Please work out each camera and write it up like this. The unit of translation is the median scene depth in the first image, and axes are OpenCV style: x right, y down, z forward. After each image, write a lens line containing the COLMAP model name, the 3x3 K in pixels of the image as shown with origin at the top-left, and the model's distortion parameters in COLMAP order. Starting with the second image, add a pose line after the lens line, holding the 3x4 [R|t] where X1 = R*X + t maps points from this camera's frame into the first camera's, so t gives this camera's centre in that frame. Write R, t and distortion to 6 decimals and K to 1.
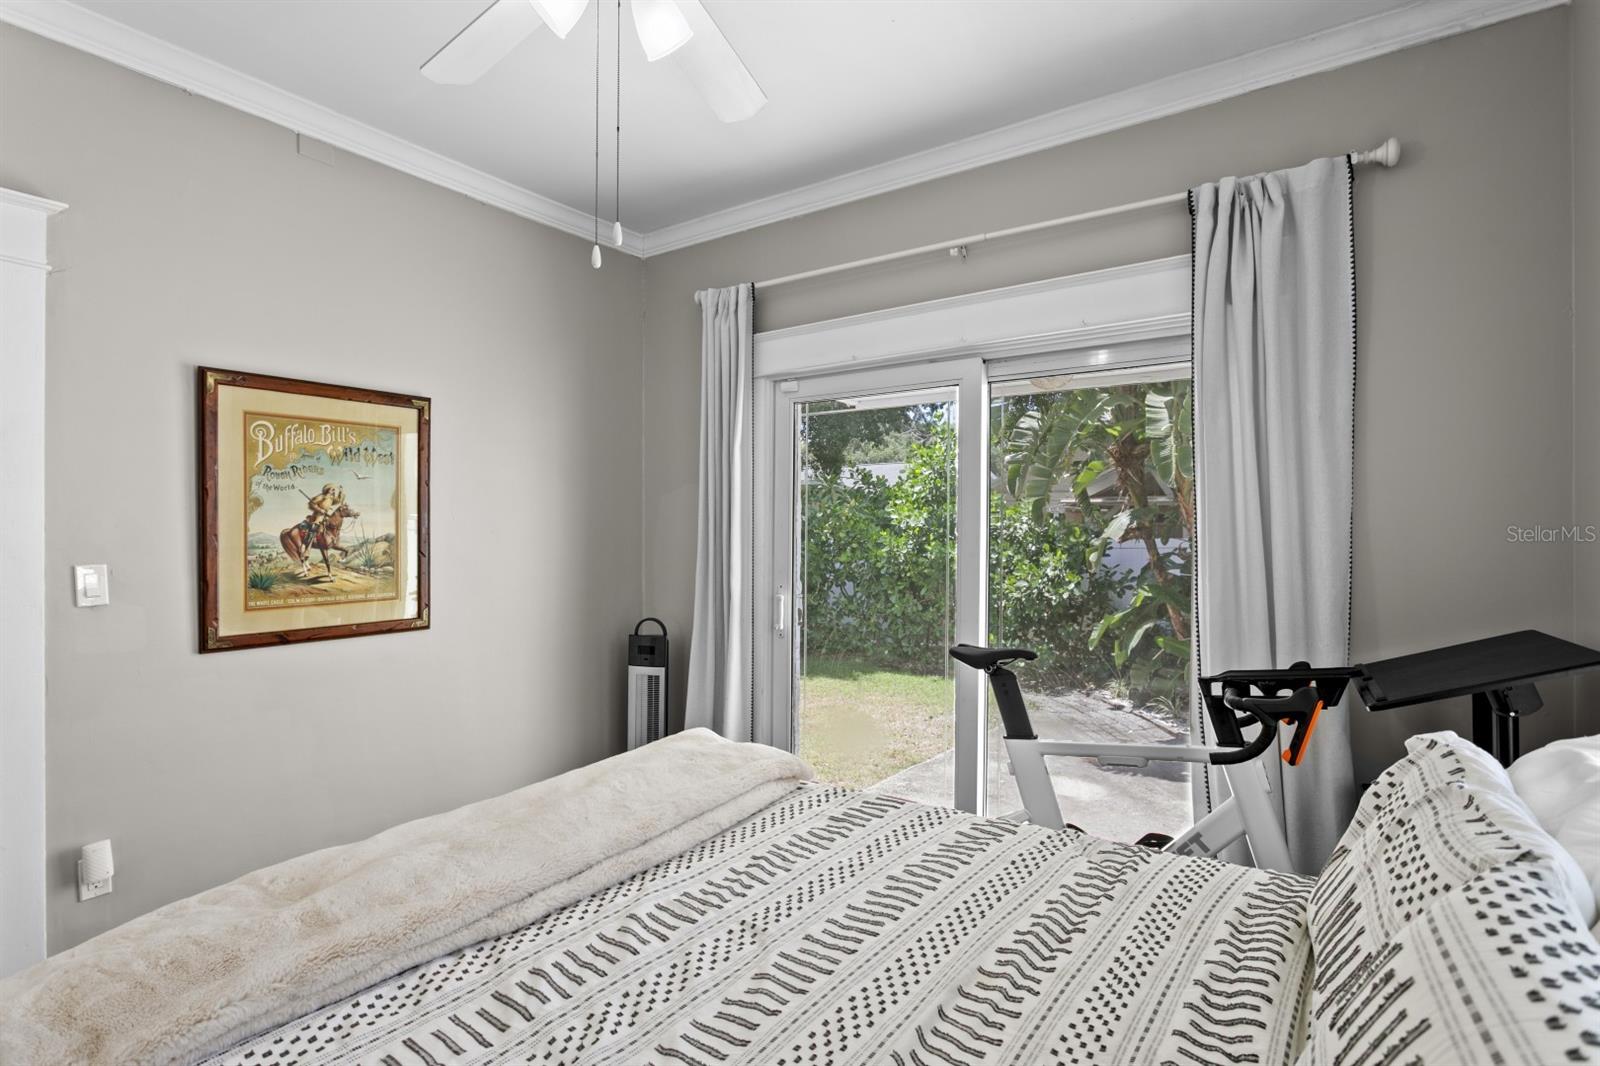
lens RADIAL K [[784.1, 0, 790.9], [0, 784.1, 535.7], [0, 0, 1]] dist [-0.001707, -0.000304]
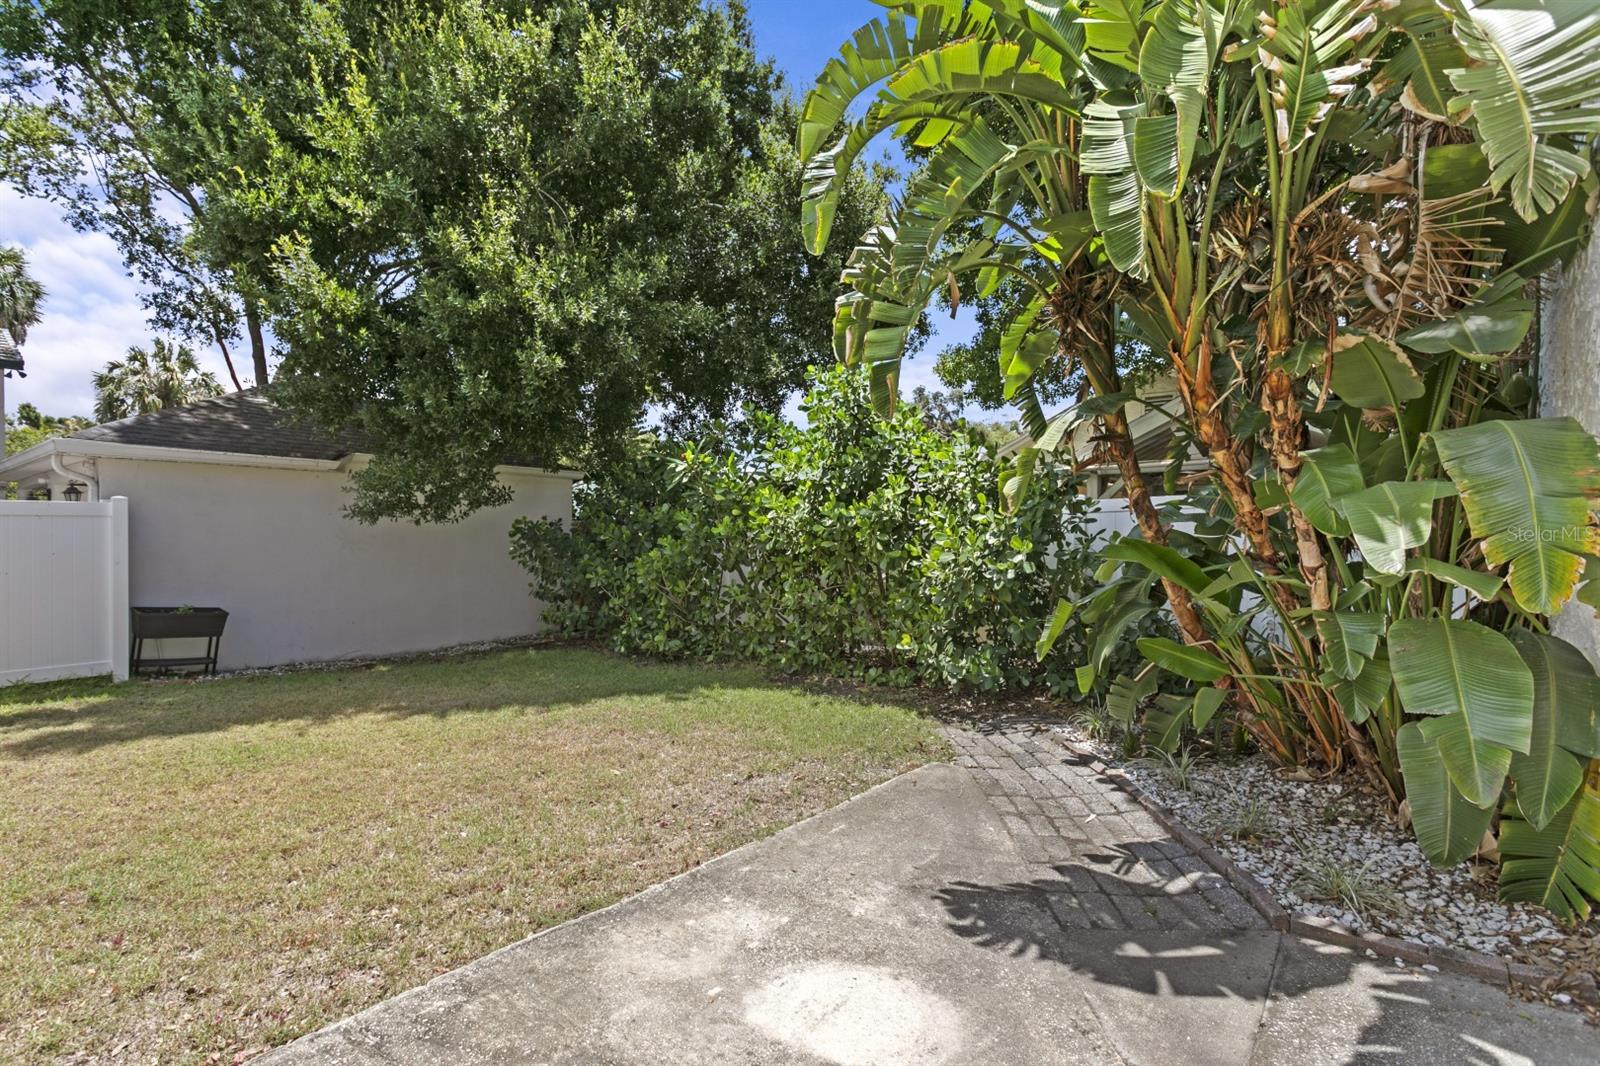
lens RADIAL K [[764.5, 0, 776.9], [0, 764.5, 534.3], [0, 0, 1]] dist [-0.000215, -0.000246]
pose [[0.997684, -0.010063, -0.067274, 0.202923], [0.009473, 0.999914, -0.009087, 0.048234], [0.067360, 0.008429, 0.997693, 0.368023]]
